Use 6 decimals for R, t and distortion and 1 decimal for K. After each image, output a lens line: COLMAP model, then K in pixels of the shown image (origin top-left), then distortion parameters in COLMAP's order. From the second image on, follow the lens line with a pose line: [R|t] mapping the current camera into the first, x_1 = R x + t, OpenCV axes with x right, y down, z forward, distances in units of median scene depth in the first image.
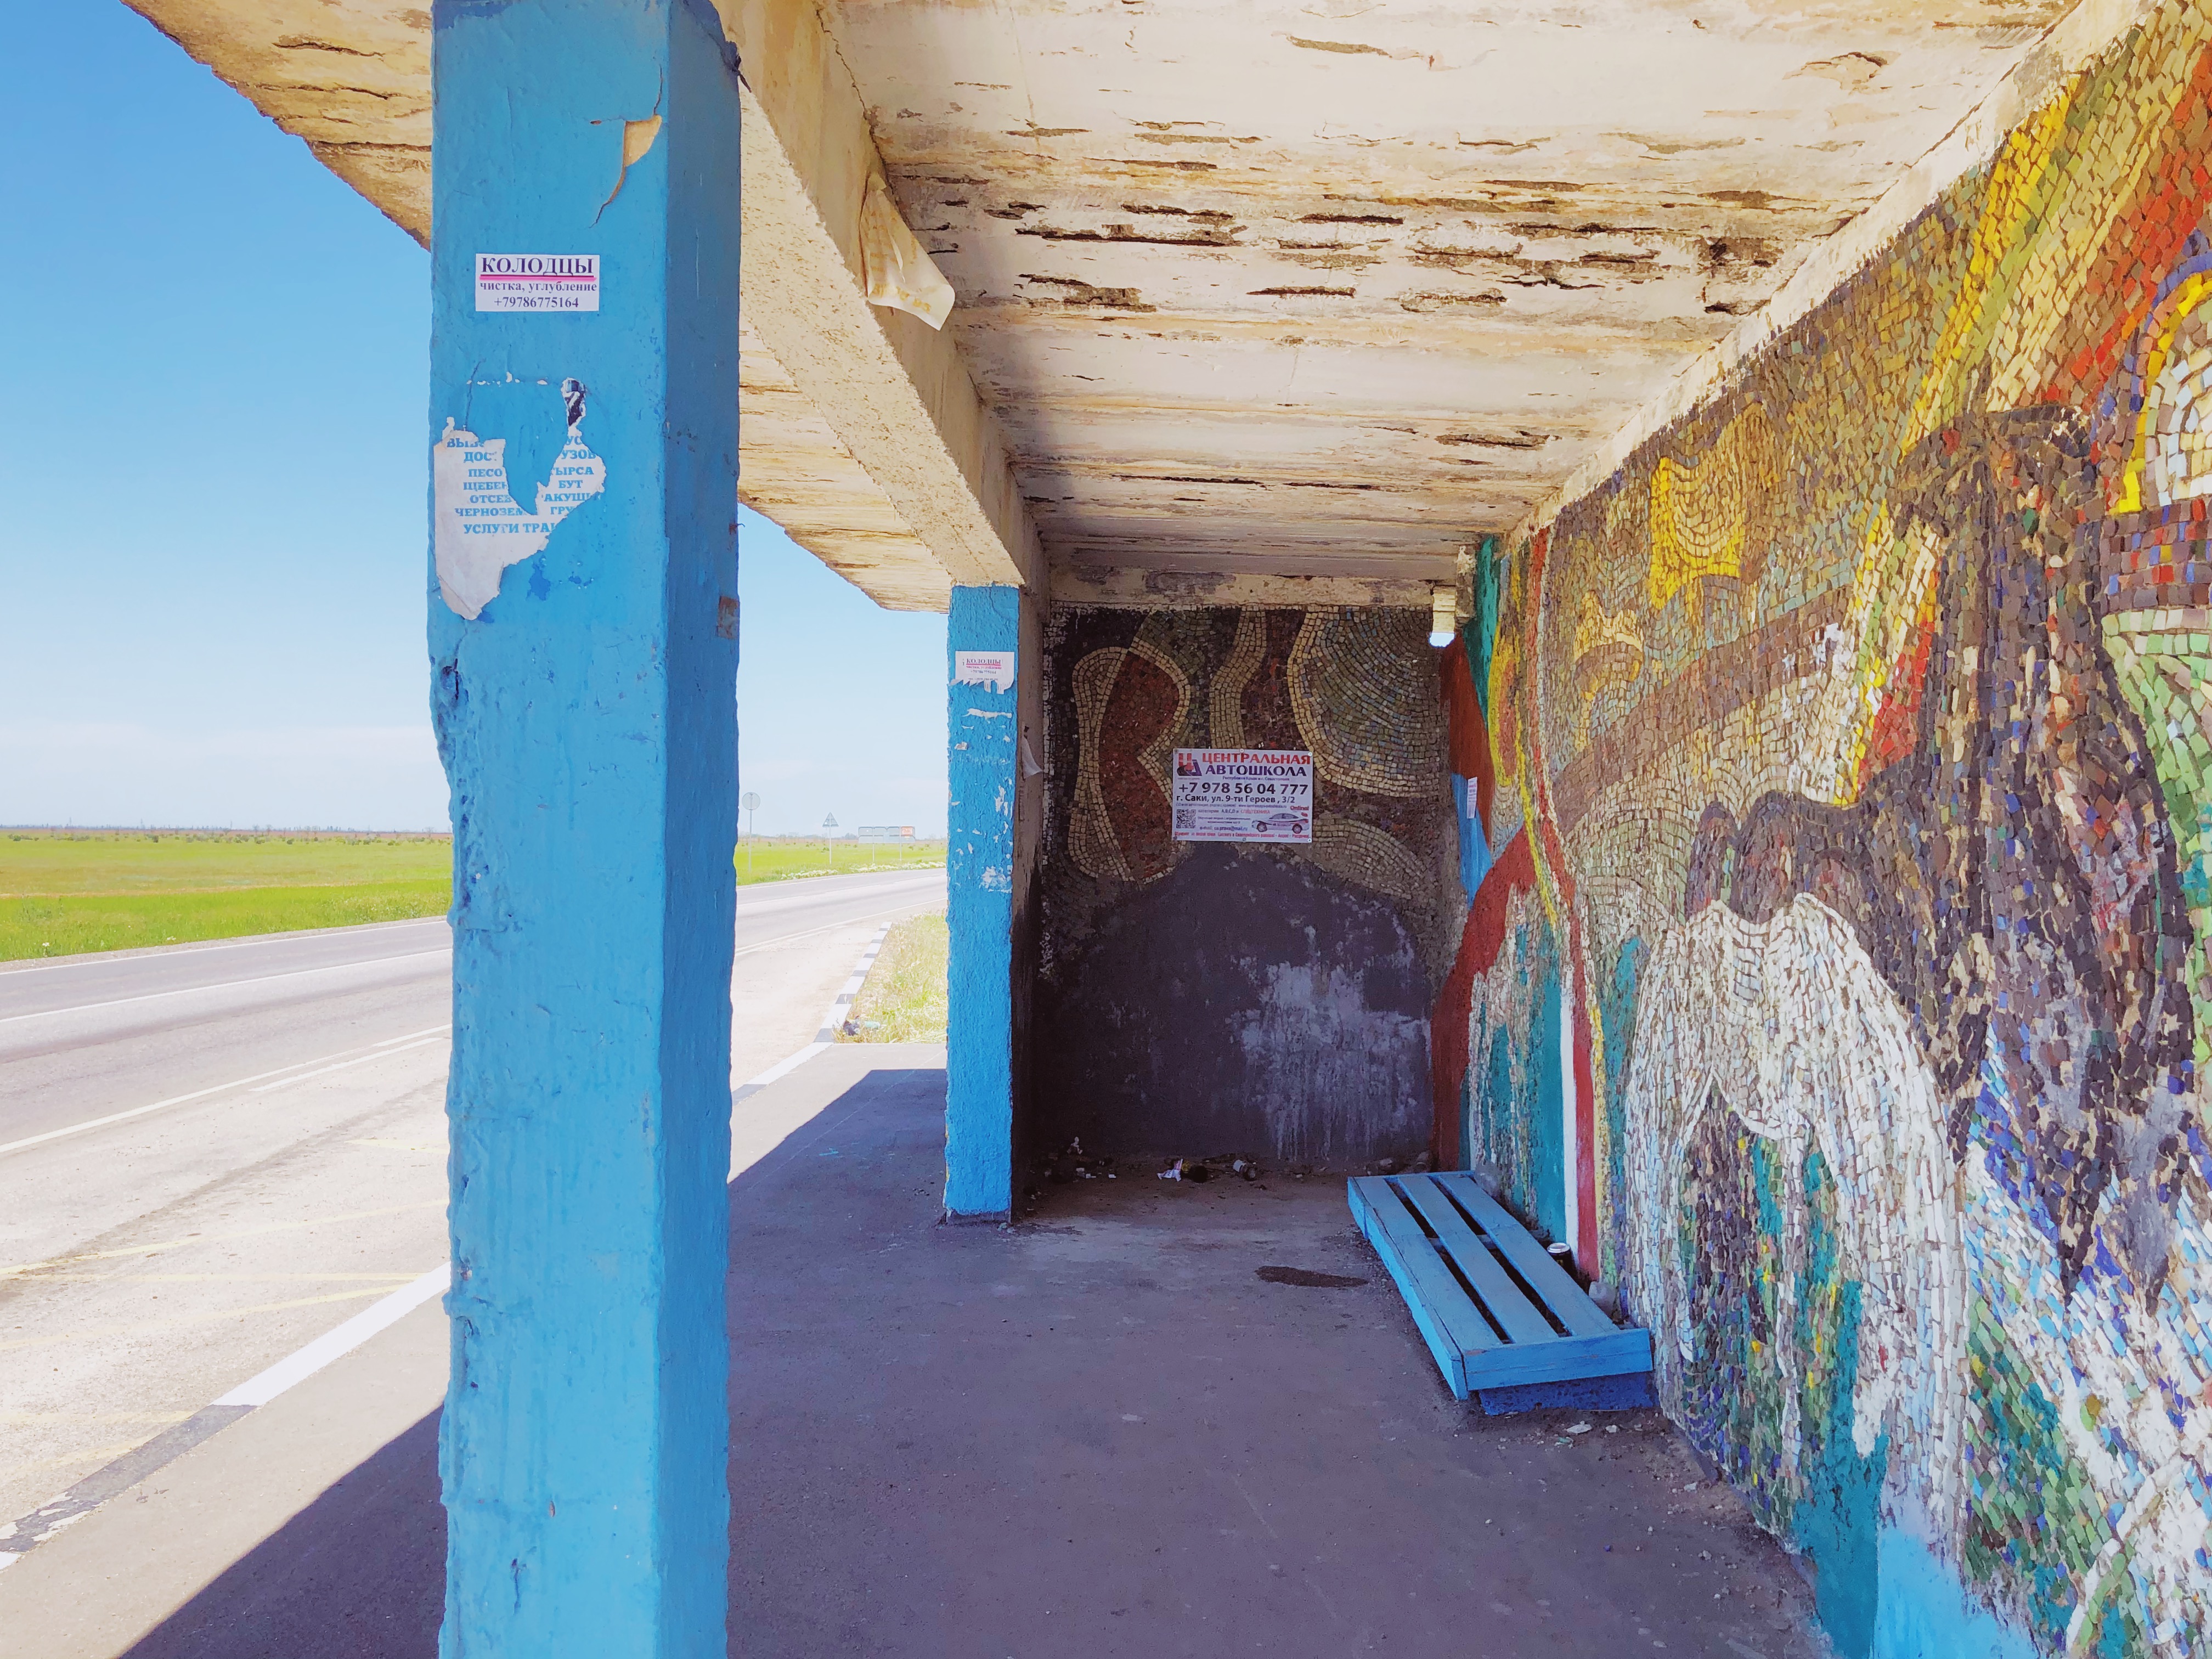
lens RADIAL K [[1862.6, 0, 1032.7], [0, 1862.6, 857.5], [0, 0, 1]] dist [0.043792, -0.043024]
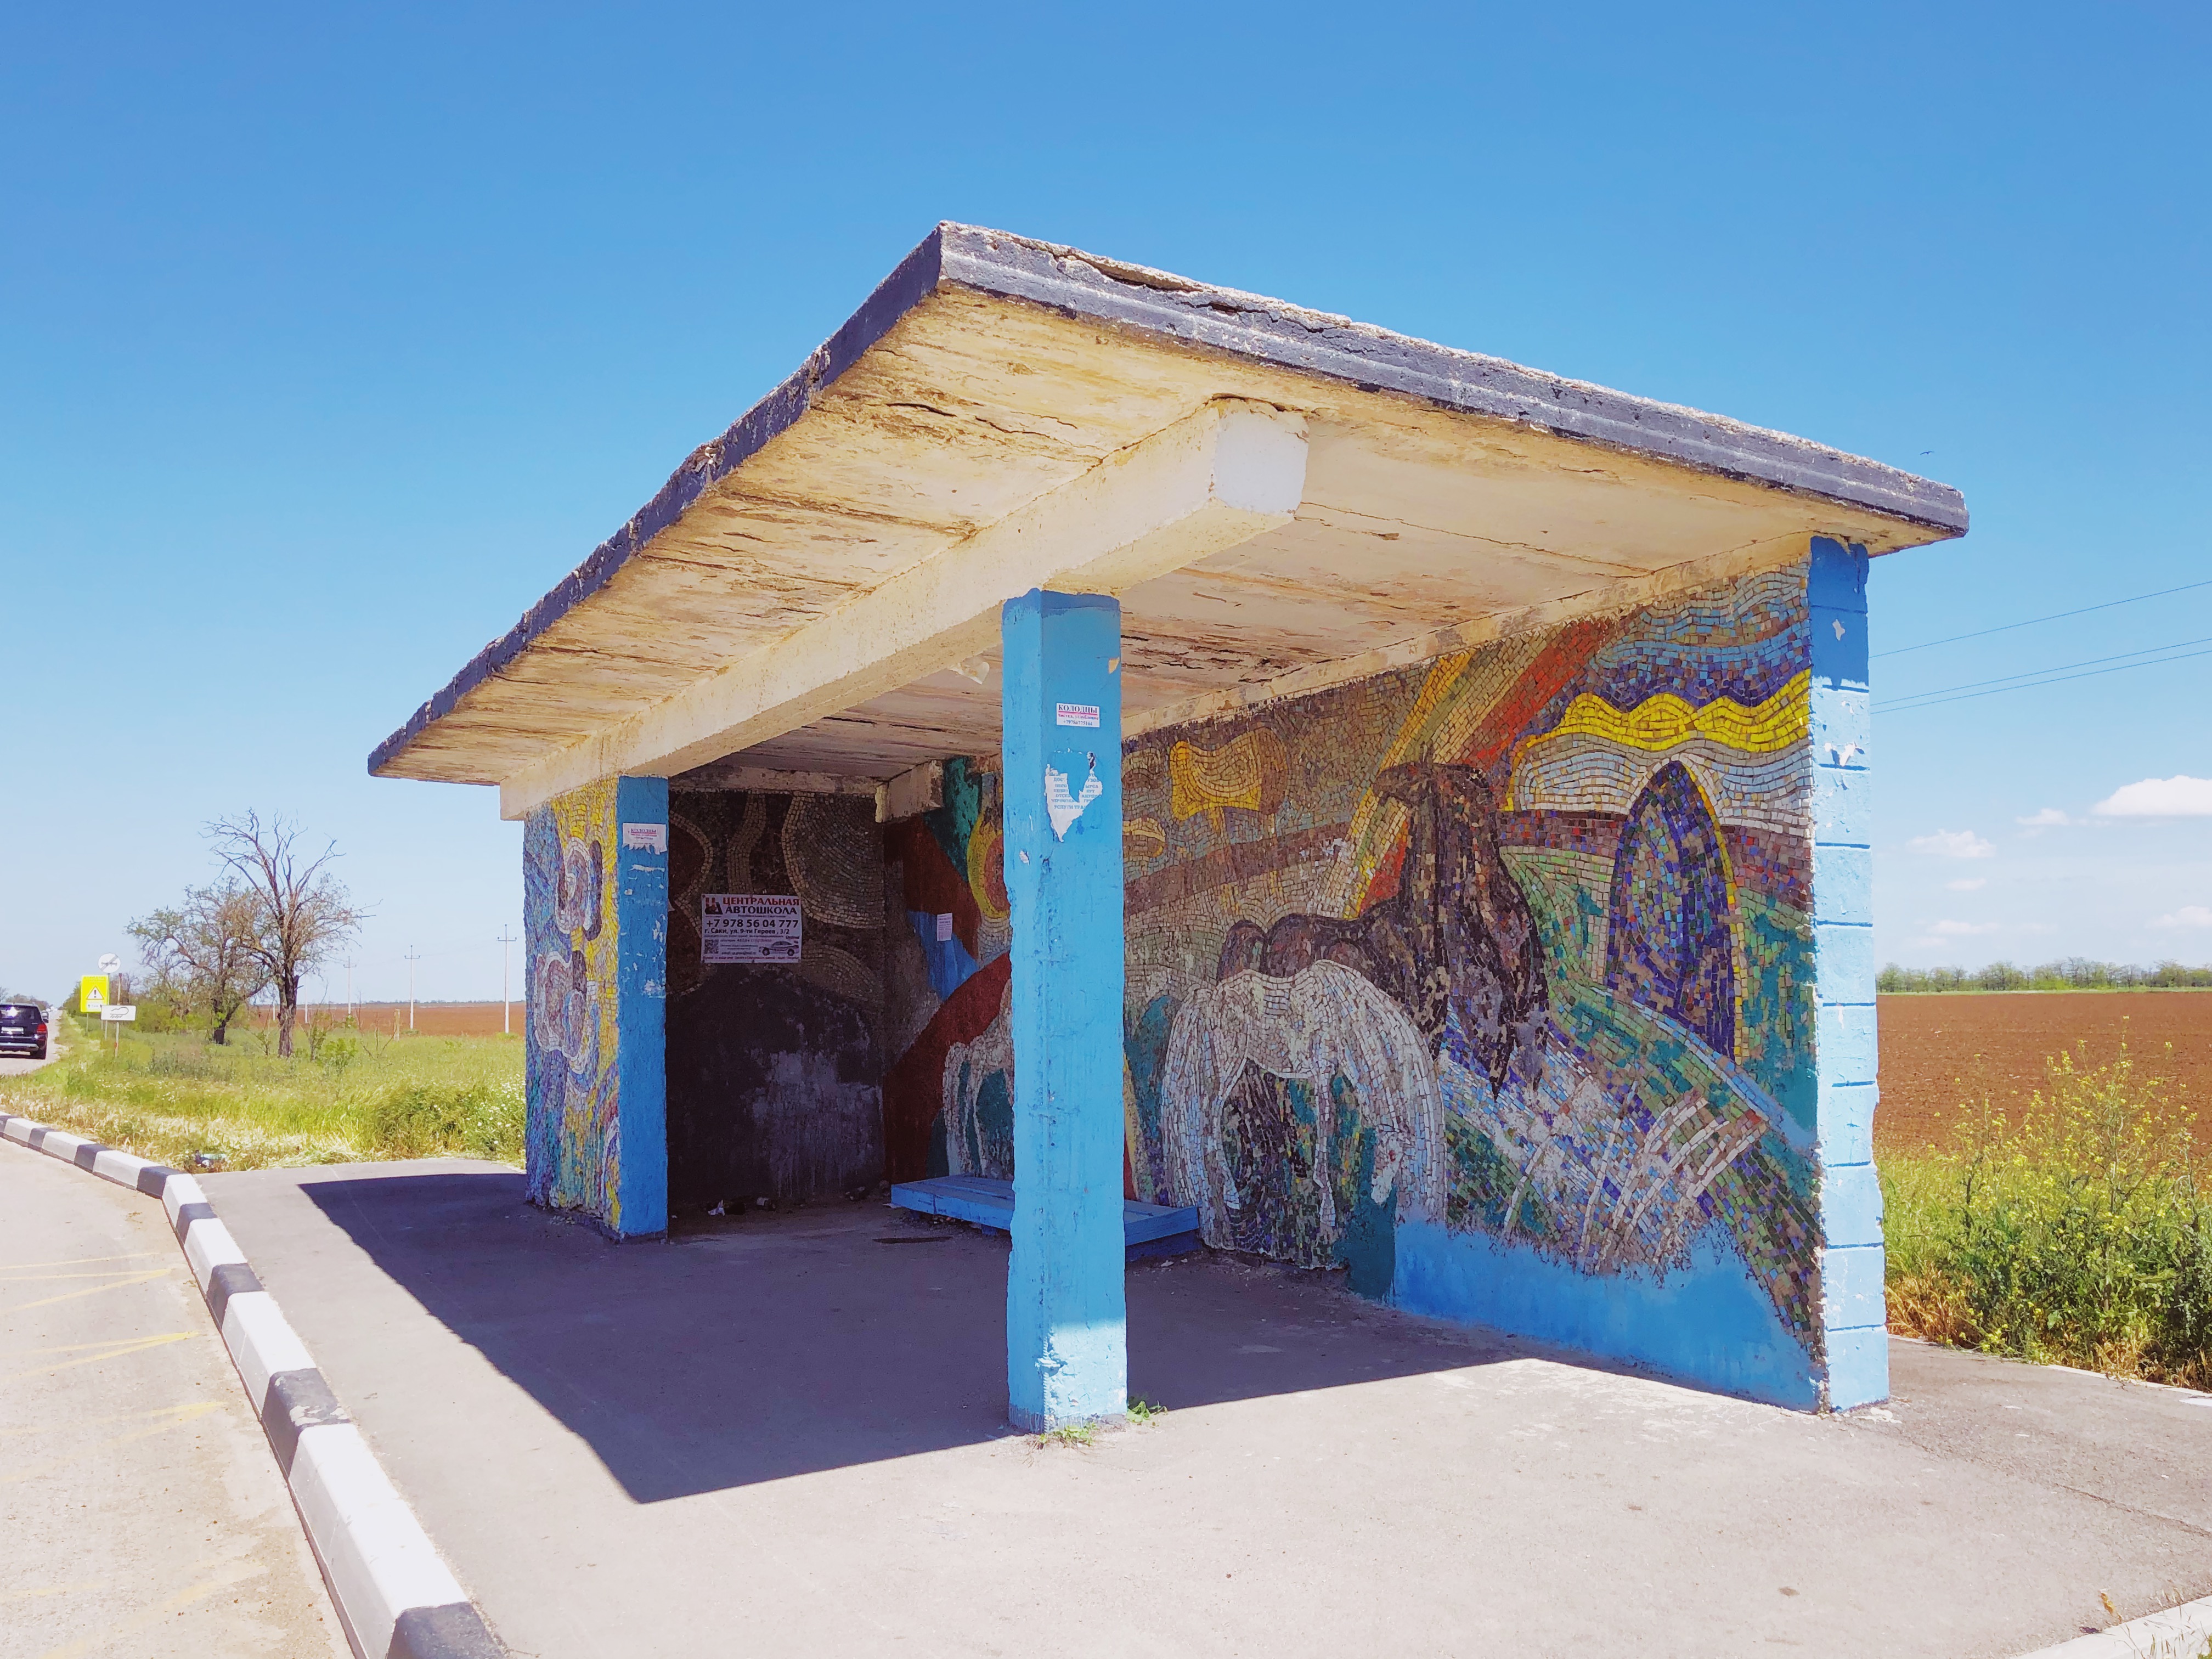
lens RADIAL K [[1911.3, 0, 1080.5], [0, 1911.3, 840.9], [0, 0, 1]] dist [0.150196, -0.514410]
pose [[0.845429, 0.016630, 0.533828, -1.047806], [0.030058, 0.996449, -0.078646, 0.049050], [-0.533241, 0.082535, 0.841928, -0.759258]]
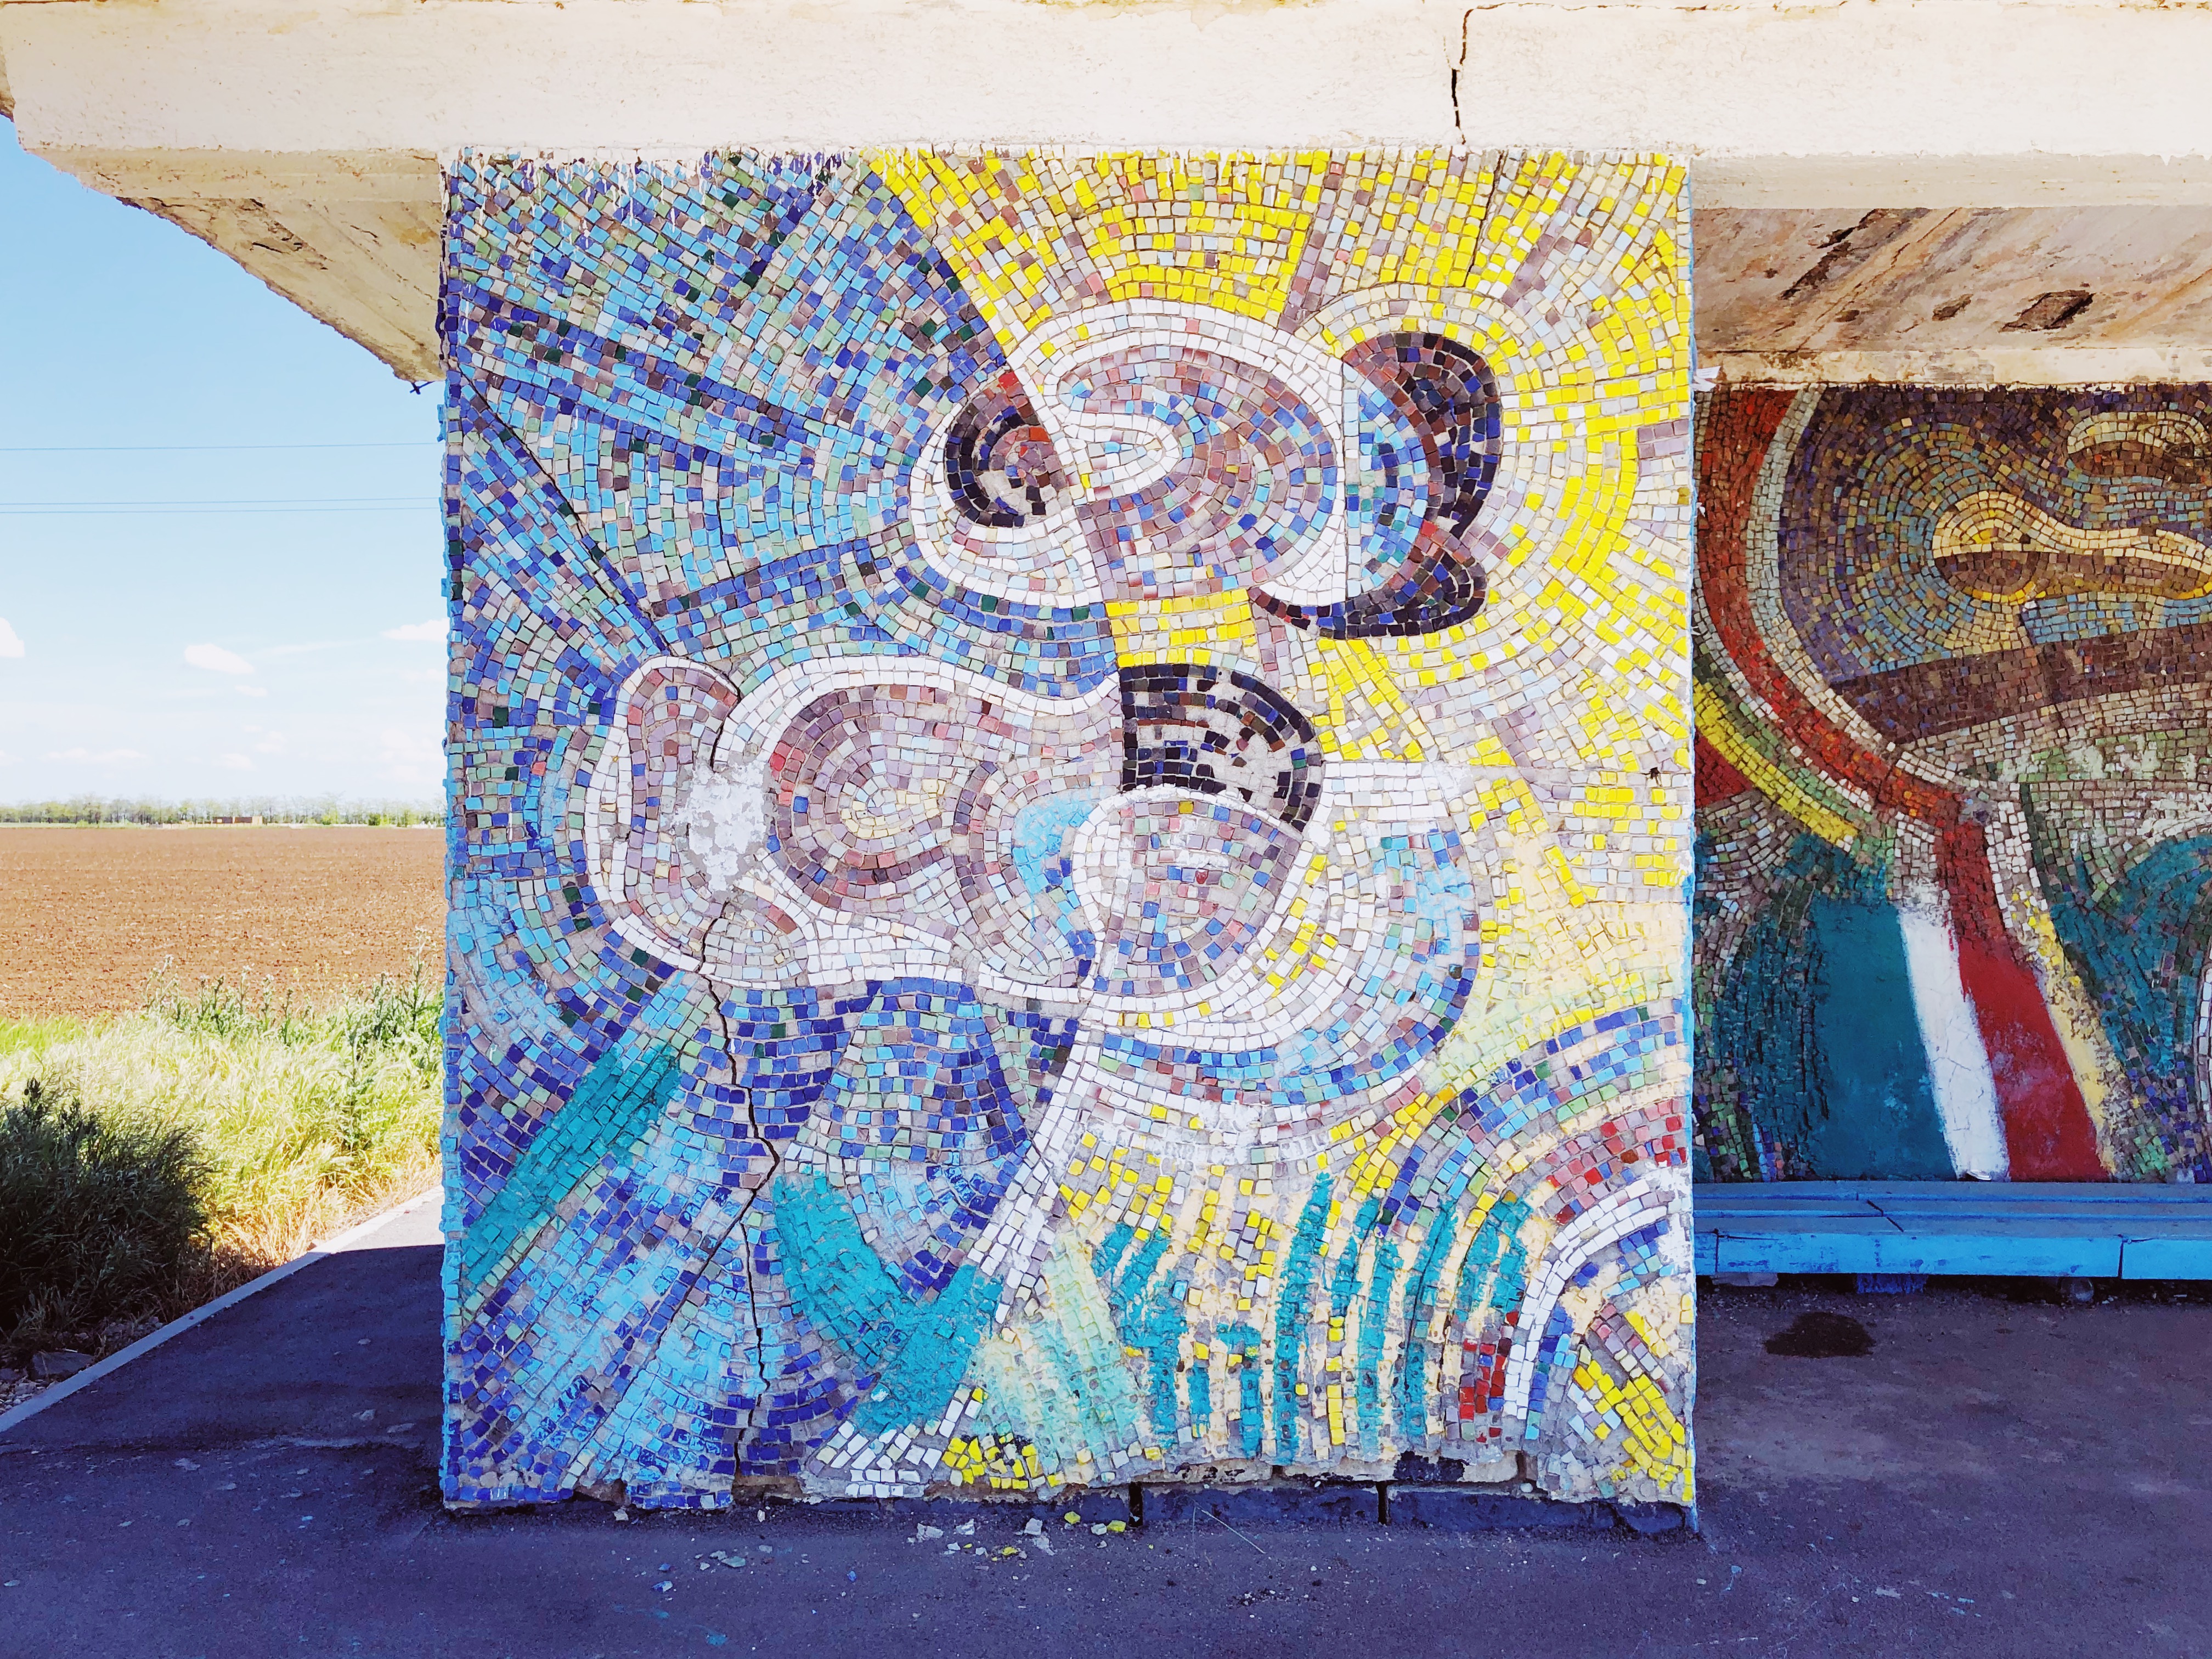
lens RADIAL K [[1865.7, 0, 1105.1], [0, 1865.7, 790.6], [0, 0, 1]] dist [0.098816, -0.107981]
pose [[-0.080447, 0.002646, 0.996755, -1.020612], [0.003466, 0.999991, -0.002375, 0.022441], [-0.996753, 0.003263, -0.080455, 2.420600]]
